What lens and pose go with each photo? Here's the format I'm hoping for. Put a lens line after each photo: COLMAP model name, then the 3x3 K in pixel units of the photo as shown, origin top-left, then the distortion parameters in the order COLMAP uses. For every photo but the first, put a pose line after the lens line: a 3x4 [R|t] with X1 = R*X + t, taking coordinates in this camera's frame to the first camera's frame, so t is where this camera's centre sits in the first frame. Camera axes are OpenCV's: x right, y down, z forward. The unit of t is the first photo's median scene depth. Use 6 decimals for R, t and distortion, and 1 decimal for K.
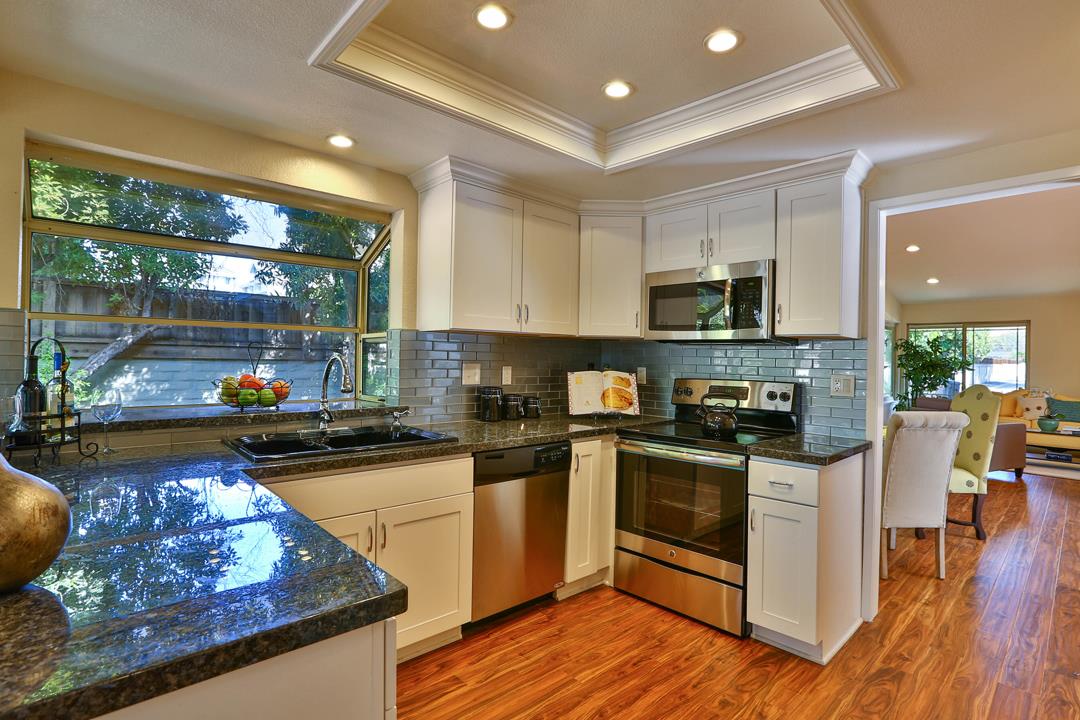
lens RADIAL K [[523.9, 0, 537.9], [0, 523.9, 359.7], [0, 0, 1]] dist [-0.050749, 0.017627]
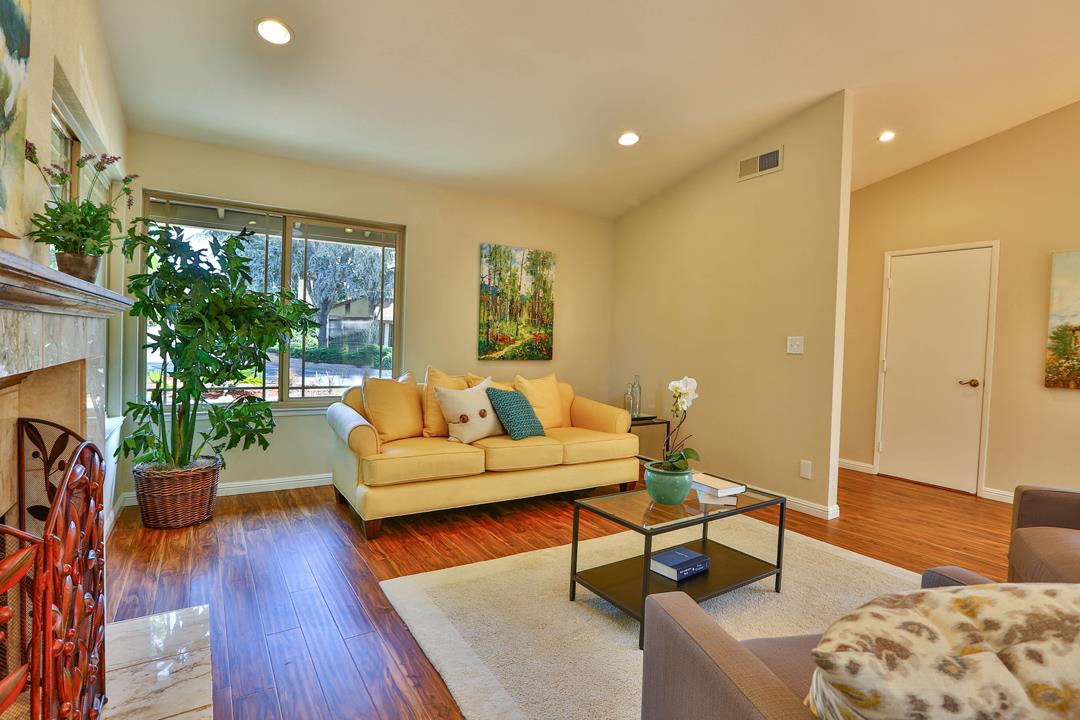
lens RADIAL K [[523.9, 0, 537.7], [0, 523.9, 355.7], [0, 0, 1]] dist [-0.050749, 0.017627]
pose [[0.170923, -0.041993, 0.984389, 0.493050], [-0.028973, 0.998445, 0.047623, 0.019727], [-0.984858, -0.036661, 0.169441, 0.785735]]
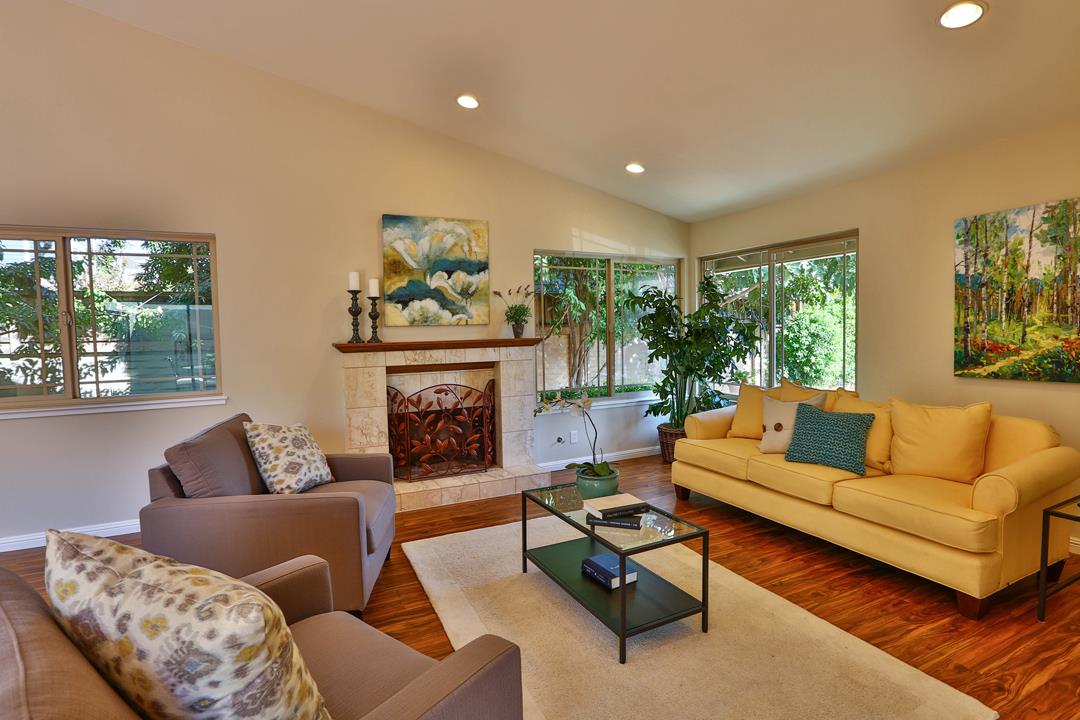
lens RADIAL K [[523.9, 0, 534.4], [0, 523.9, 356.2], [0, 0, 1]] dist [-0.050749, 0.017627]
pose [[0.960702, -0.022969, -0.276628, 0.817337], [0.035568, 0.998542, 0.040612, 0.008318], [0.275292, -0.048855, 0.960118, 0.465571]]
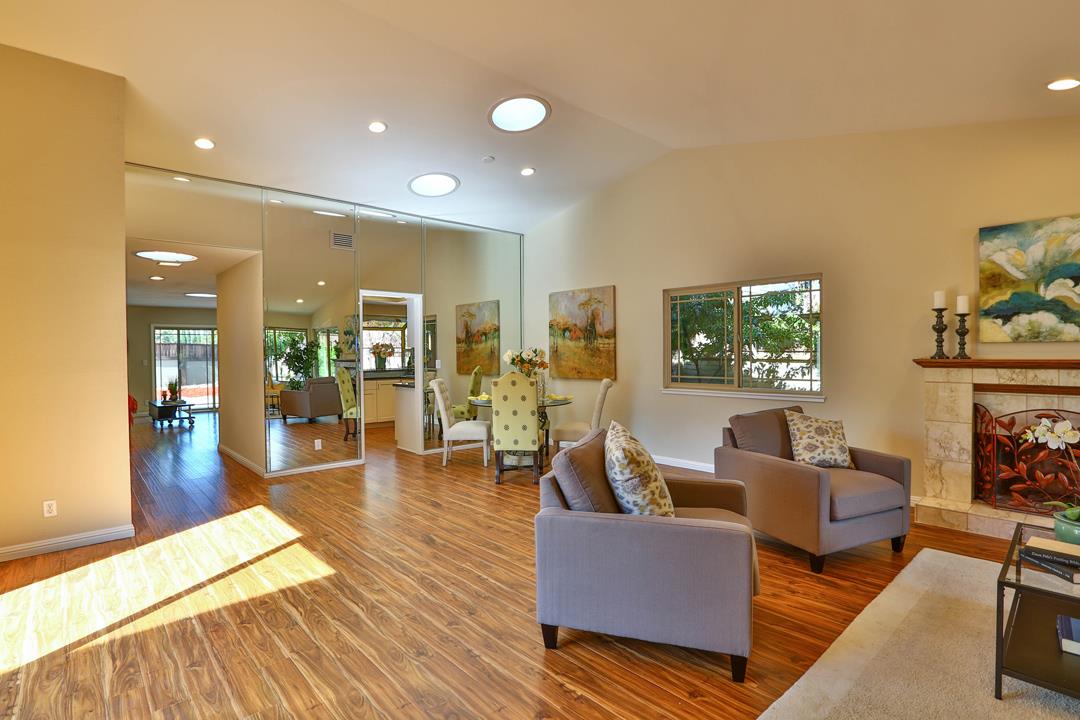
lens RADIAL K [[523.9, 0, 543.3], [0, 523.9, 355.7], [0, 0, 1]] dist [-0.050749, 0.017627]
pose [[0.012371, -0.009226, -0.999881, 1.010877], [0.004955, 0.999946, -0.009165, 0.009369], [0.999911, -0.004841, 0.012416, 0.493685]]
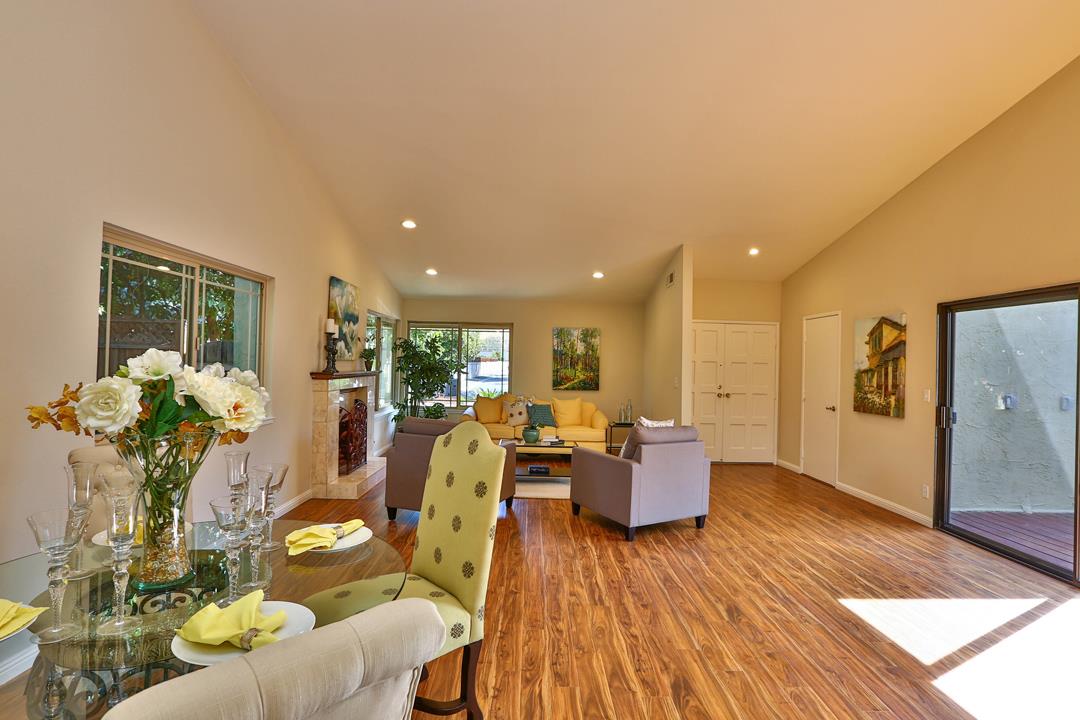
lens RADIAL K [[523.9, 0, 538.7], [0, 523.9, 356.8], [0, 0, 1]] dist [-0.050749, 0.017627]
pose [[0.666906, 0.007962, 0.745099, 0.235955], [-0.008654, 0.999958, -0.002940, -0.009412], [-0.745091, -0.004487, 0.666947, 0.272686]]
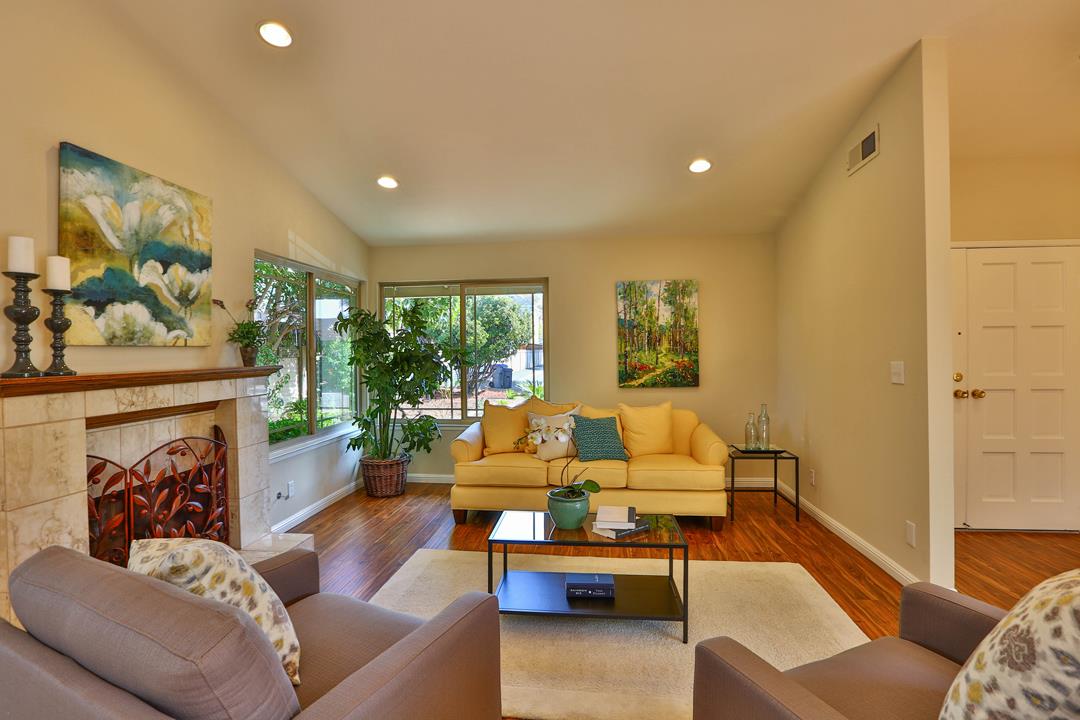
lens RADIAL K [[523.9, 0, 540.0], [0, 523.9, 358.1], [0, 0, 1]] dist [-0.050749, 0.017627]
pose [[0.753603, -0.034271, 0.656436, 0.558111], [0.025733, 0.999413, 0.022636, 0.001909], [-0.656826, -0.000167, 0.754042, 0.542847]]
